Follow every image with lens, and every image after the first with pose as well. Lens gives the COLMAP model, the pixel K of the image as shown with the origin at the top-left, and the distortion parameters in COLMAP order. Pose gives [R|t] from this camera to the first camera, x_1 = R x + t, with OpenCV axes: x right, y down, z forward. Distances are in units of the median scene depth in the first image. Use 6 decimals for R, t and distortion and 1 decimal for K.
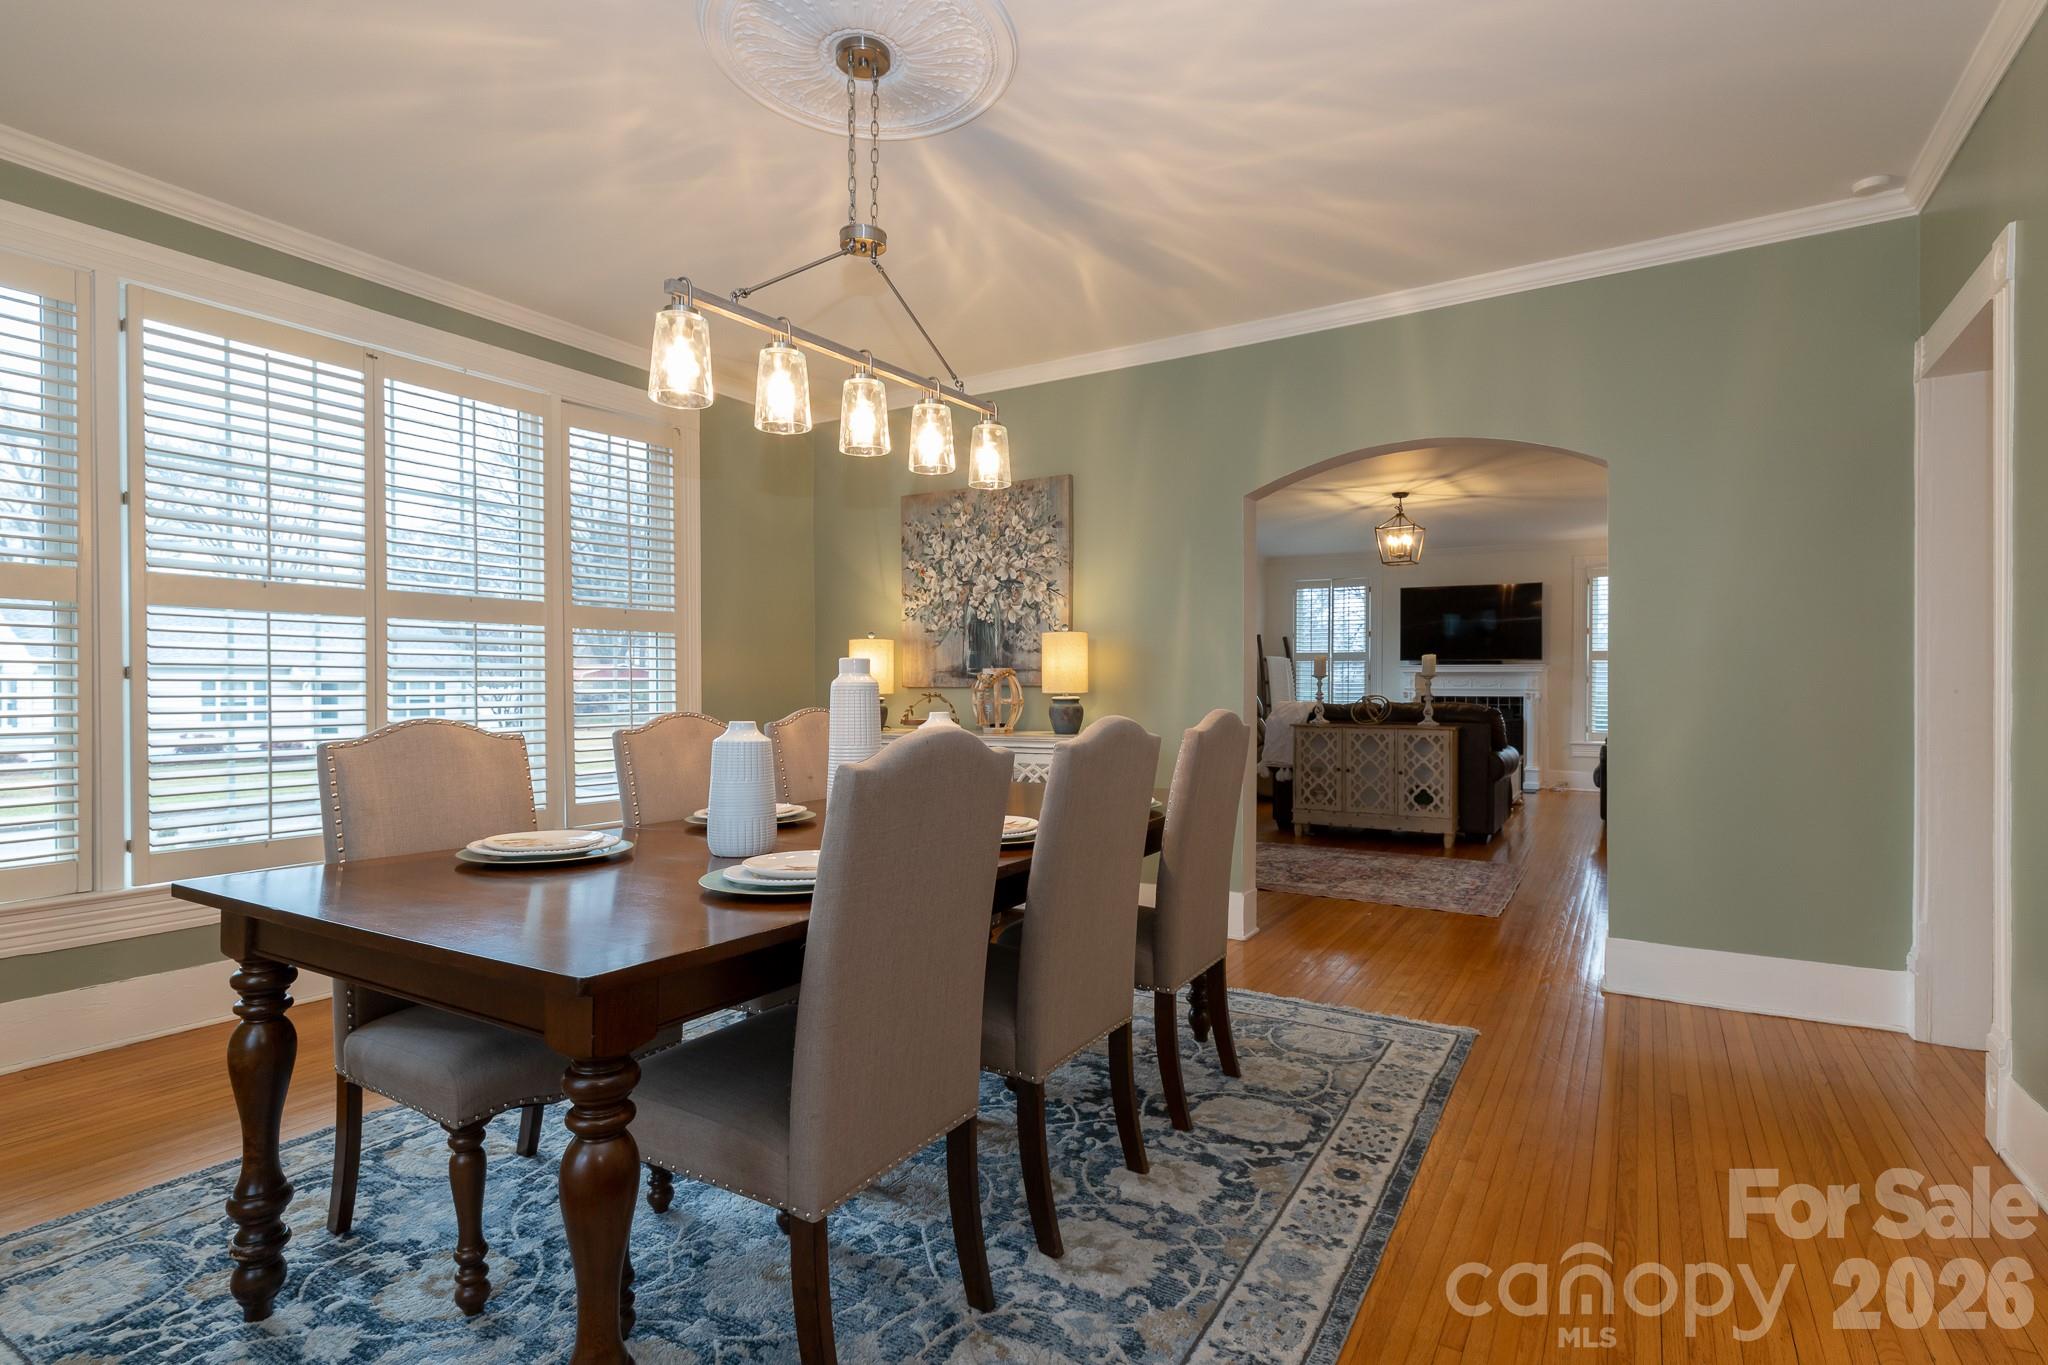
lens RADIAL K [[997.5, 0, 1028.4], [0, 997.5, 681.5], [0, 0, 1]] dist [-0.002873, -0.000277]
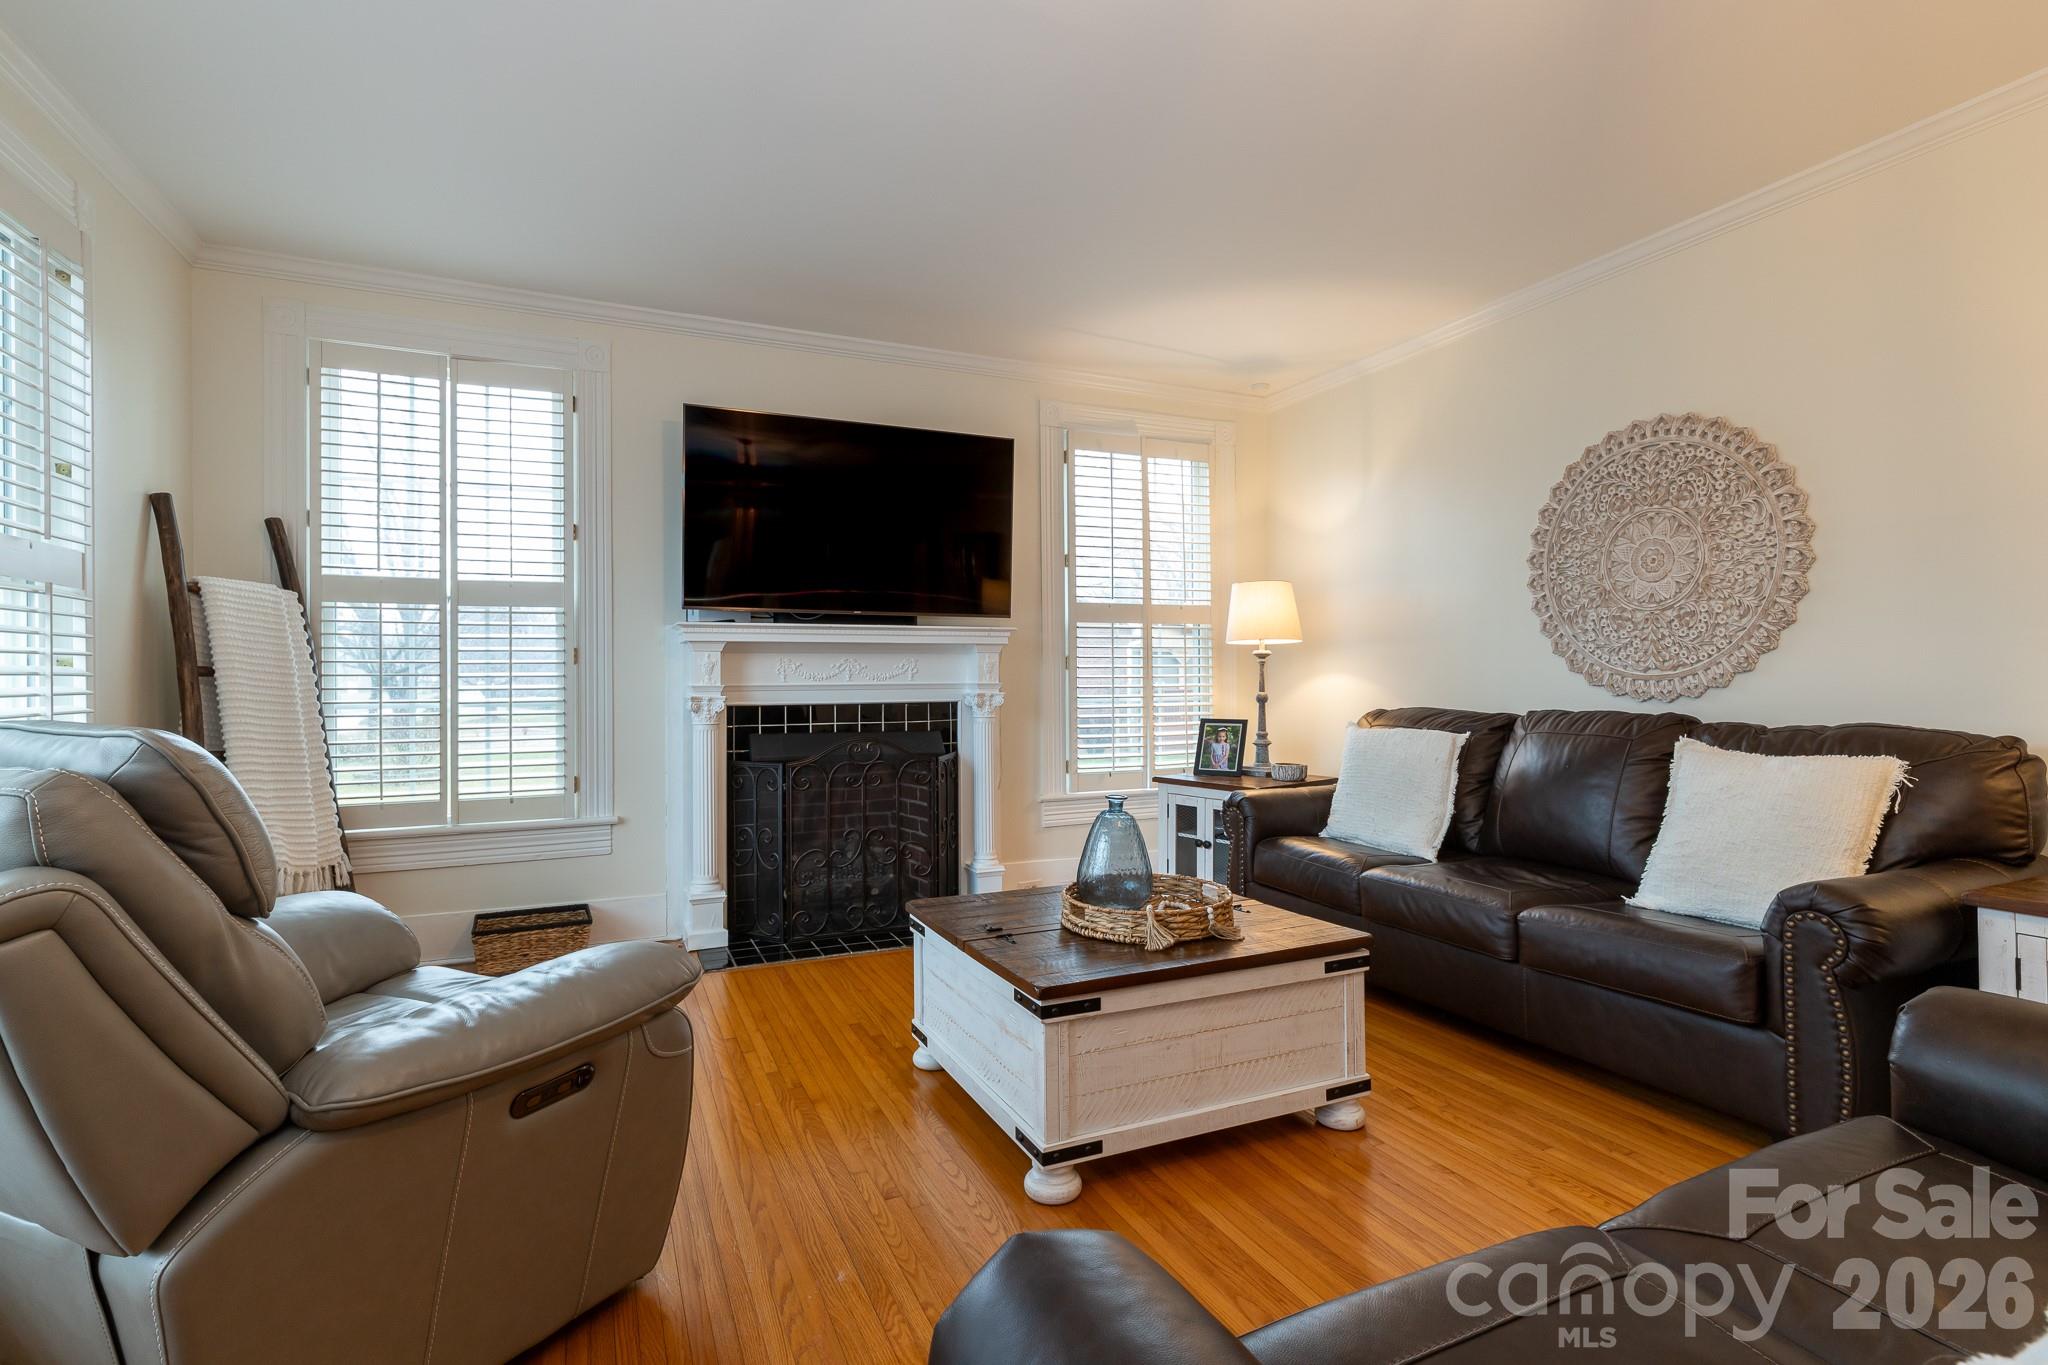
lens RADIAL K [[977.2, 0, 1031.1], [0, 977.2, 662.4], [0, 0, 1]] dist [-0.003594, -0.000391]
pose [[0.561135, 0.002953, 0.827719, 0.255990], [0.003241, 0.999978, -0.005765, 0.001058], [-0.827718, 0.005918, 0.561113, 1.160158]]
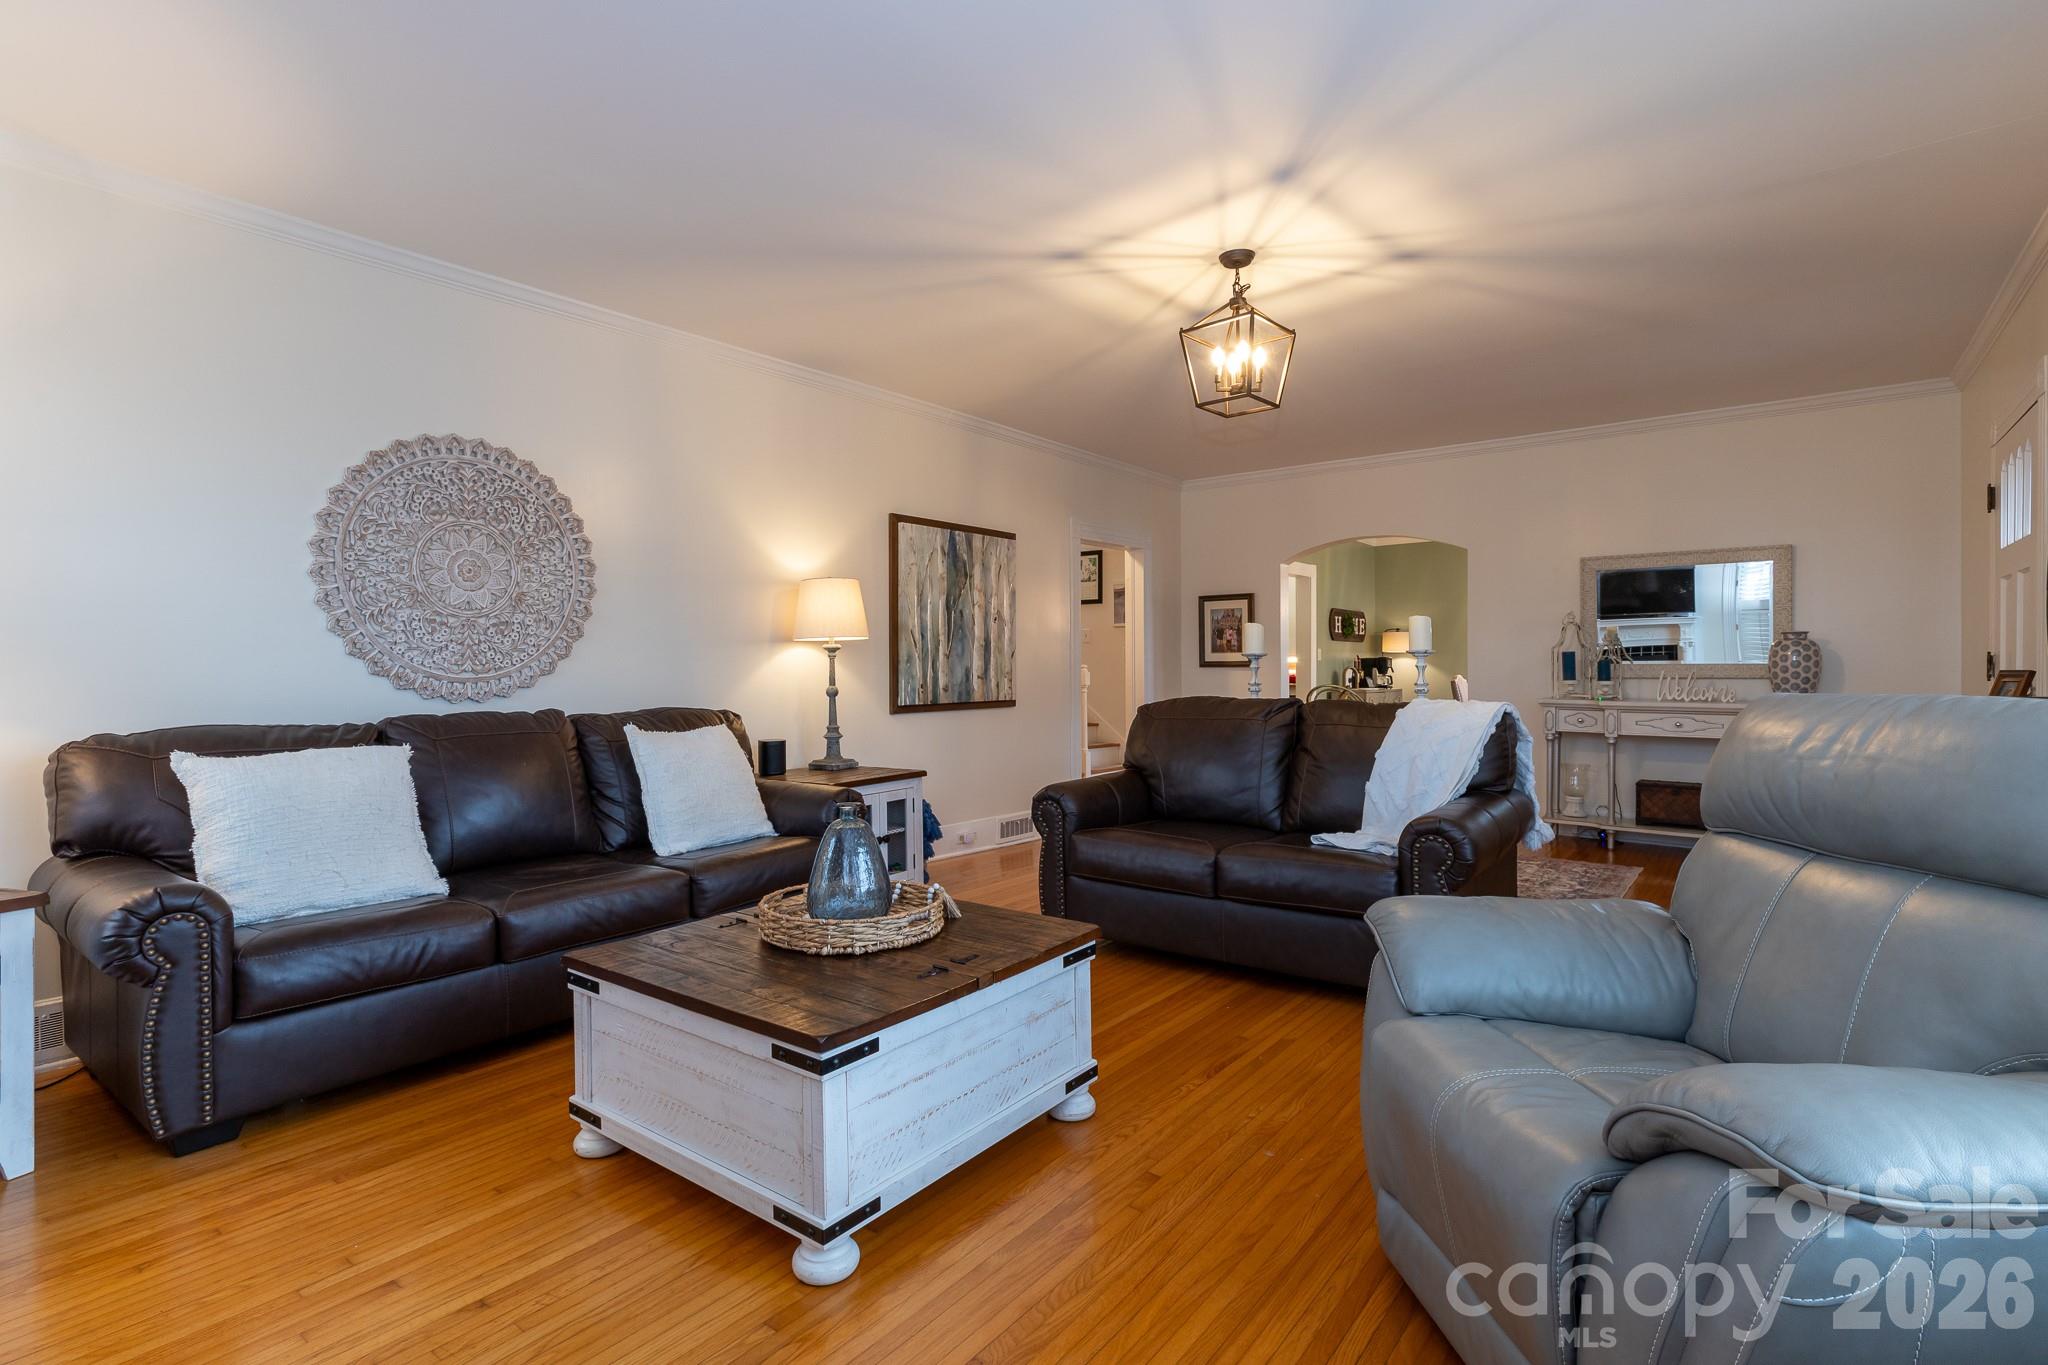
lens RADIAL K [[997.5, 0, 1028.4], [0, 997.5, 681.5], [0, 0, 1]] dist [-0.002873, -0.000277]
pose [[-0.994769, 0.004370, 0.102052, 0.485455], [0.005534, 0.999923, 0.011127, 0.003403], [-0.101995, 0.011634, -0.994717, 1.685812]]
